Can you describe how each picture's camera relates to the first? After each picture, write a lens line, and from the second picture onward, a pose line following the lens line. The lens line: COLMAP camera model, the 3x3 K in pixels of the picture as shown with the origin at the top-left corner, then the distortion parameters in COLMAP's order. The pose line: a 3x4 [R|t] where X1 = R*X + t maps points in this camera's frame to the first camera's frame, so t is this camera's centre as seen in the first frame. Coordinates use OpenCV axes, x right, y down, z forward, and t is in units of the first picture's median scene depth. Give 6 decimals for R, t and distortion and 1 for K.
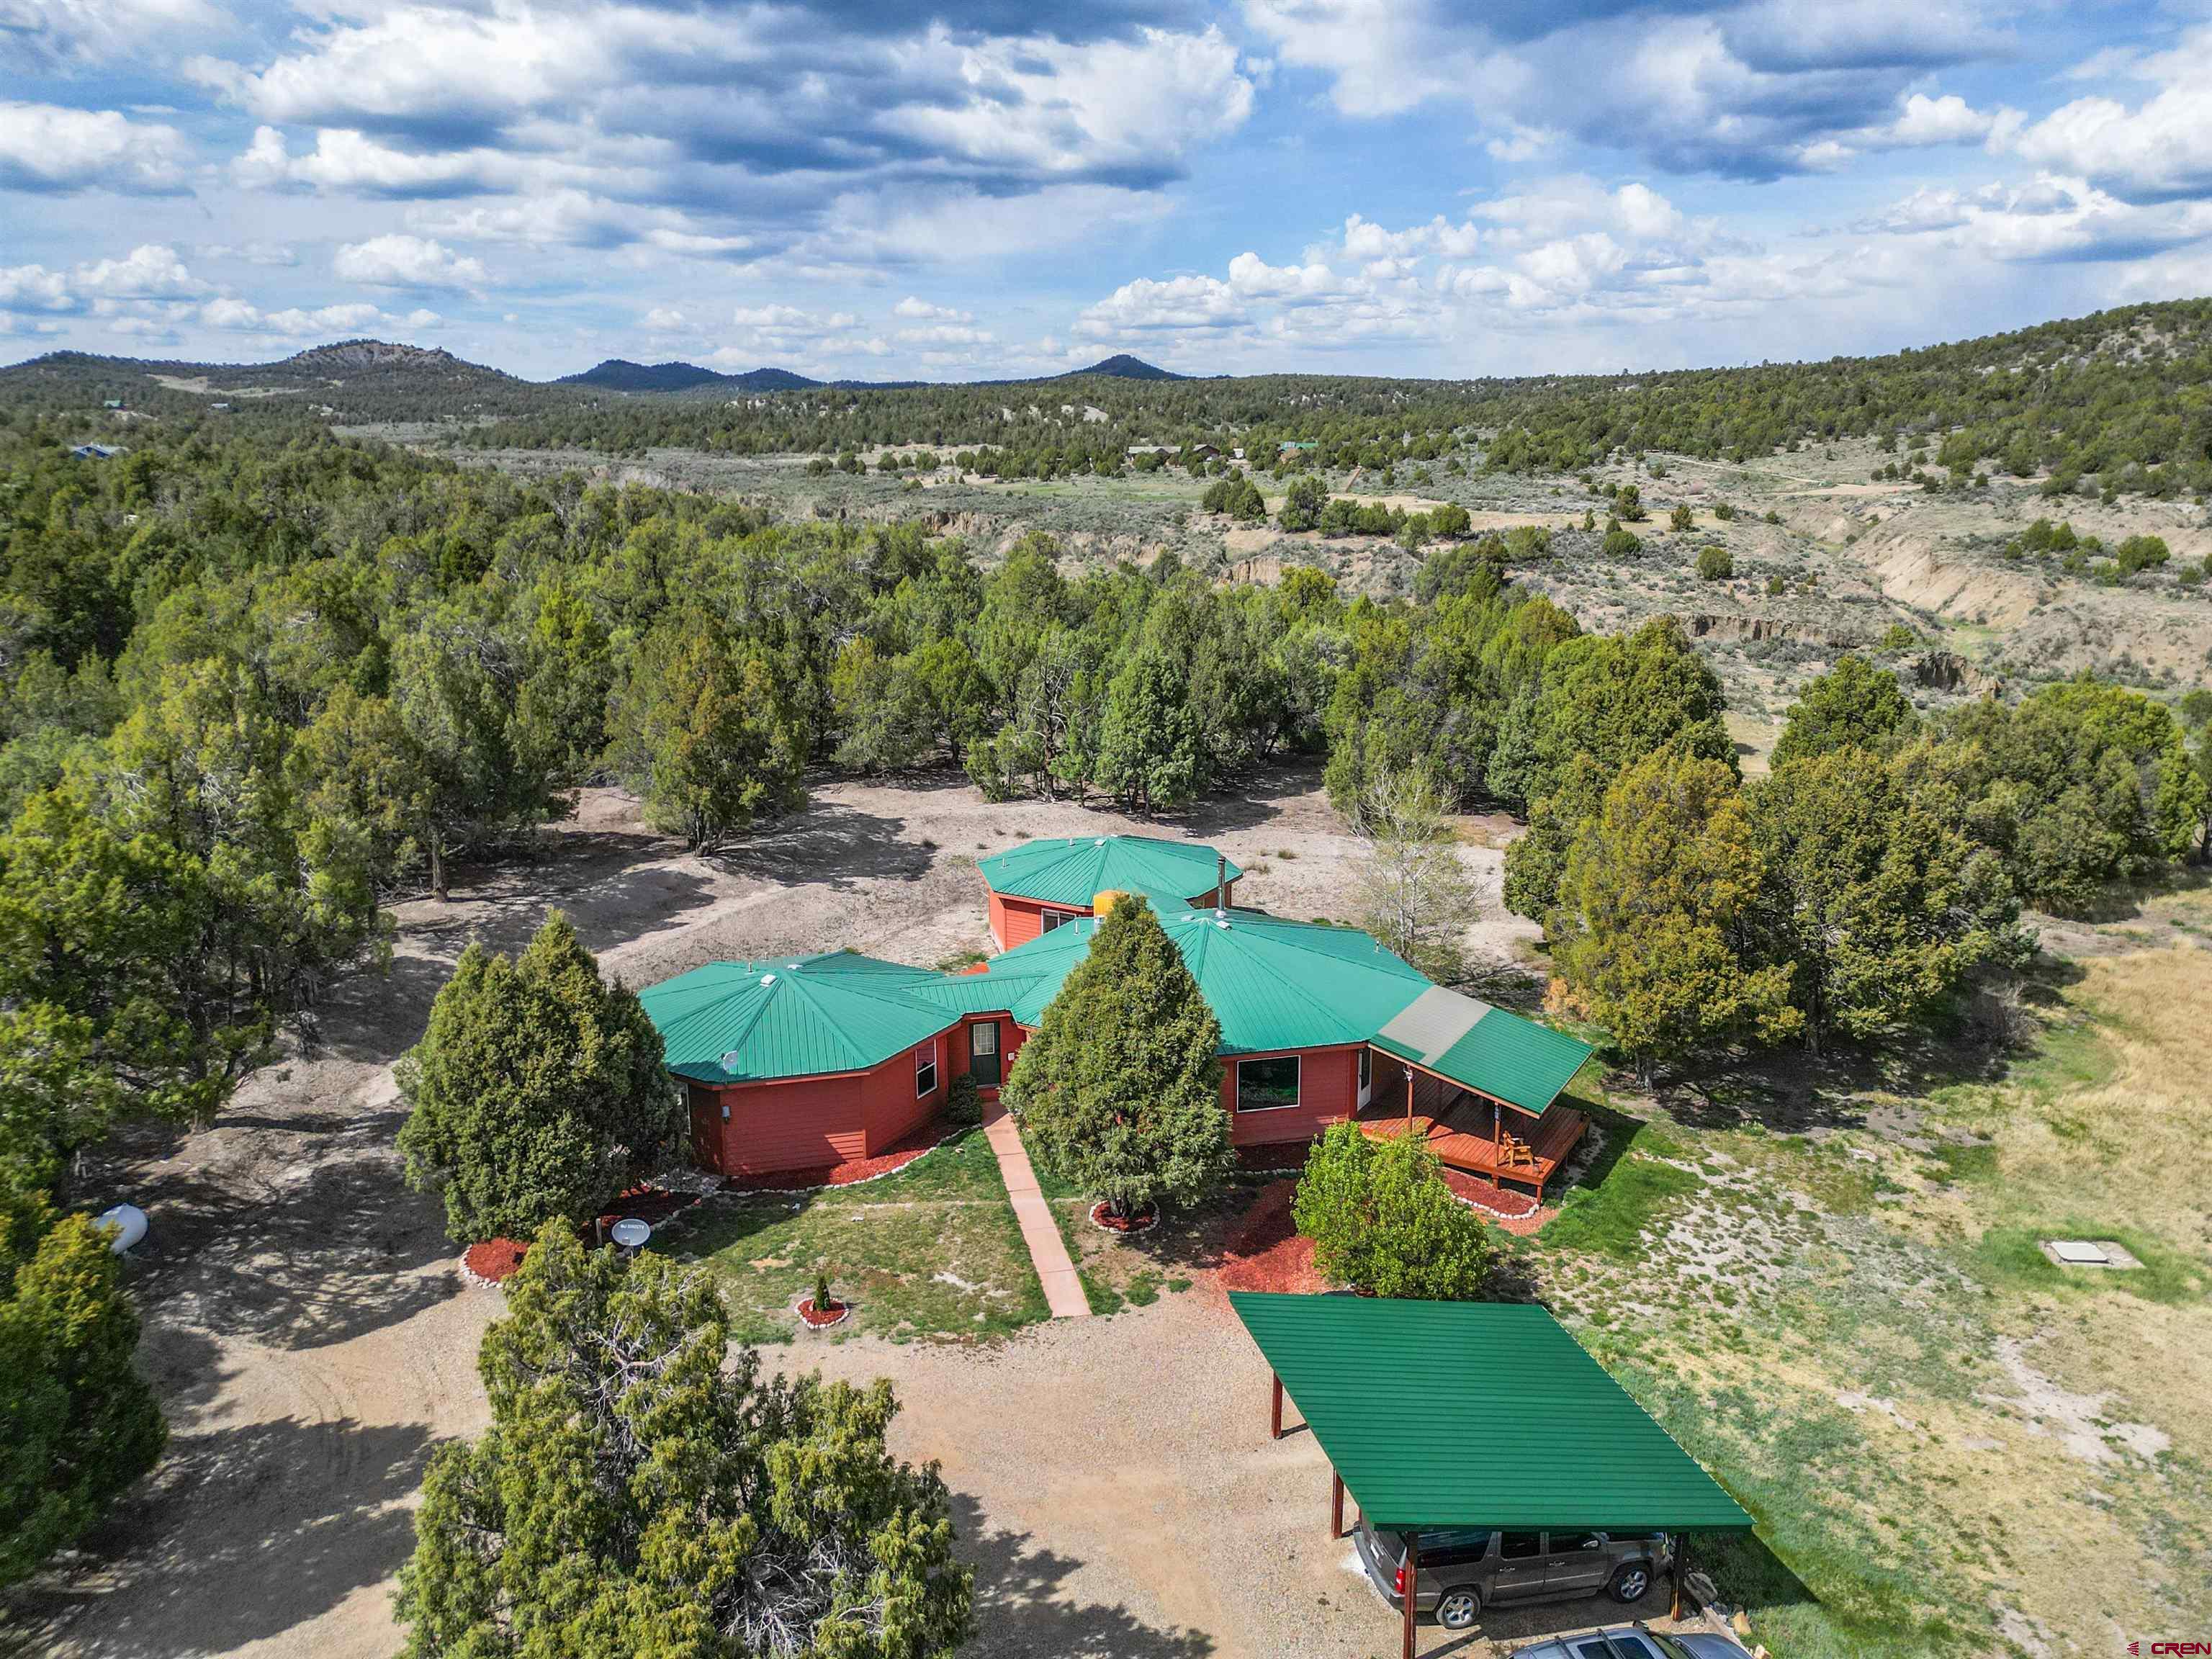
lens RADIAL K [[1549.4, 0, 1106.5], [0, 1549.4, 792.7], [0, 0, 1]] dist [-0.004074, -0.001646]
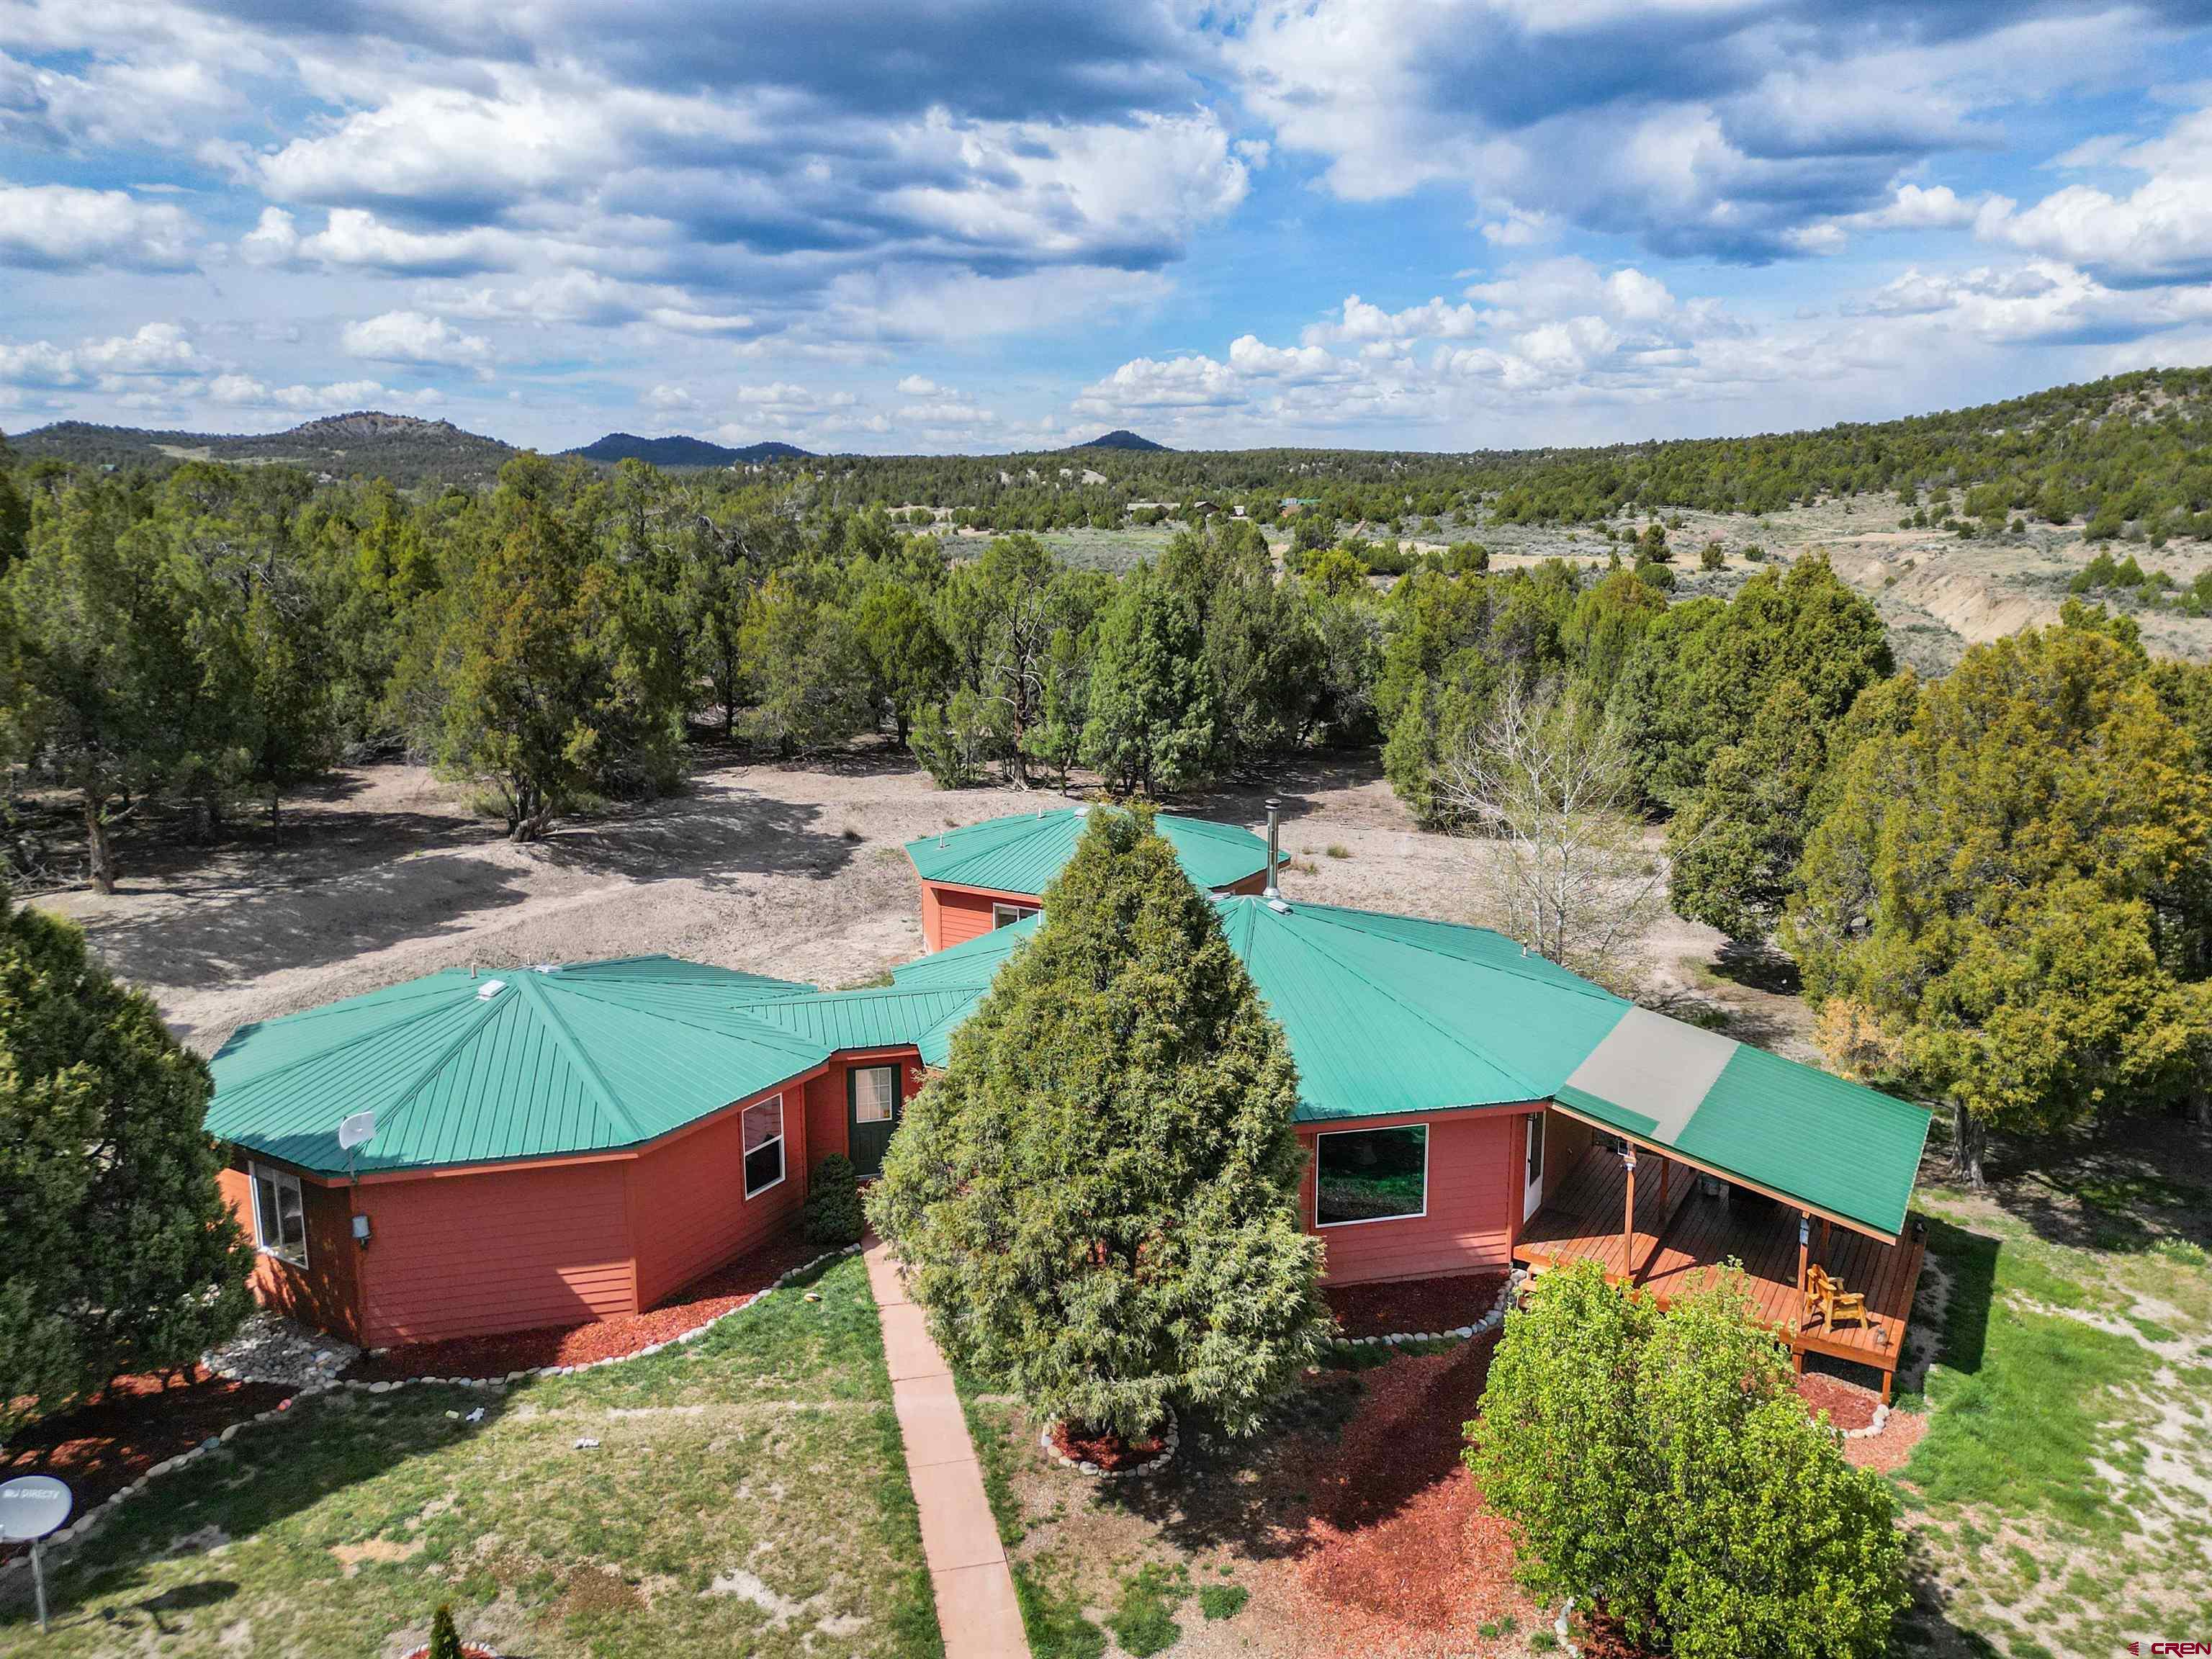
lens RADIAL K [[1538.6, 0, 1106.0], [0, 1538.6, 829.5], [0, 0, 1]] dist [-0.000271, -0.002038]
pose [[0.999995, 0.002905, 0.000957, 0.005520], [-0.002882, 0.999728, -0.023135, 0.050926], [-0.001024, 0.023132, 0.999732, 0.294916]]
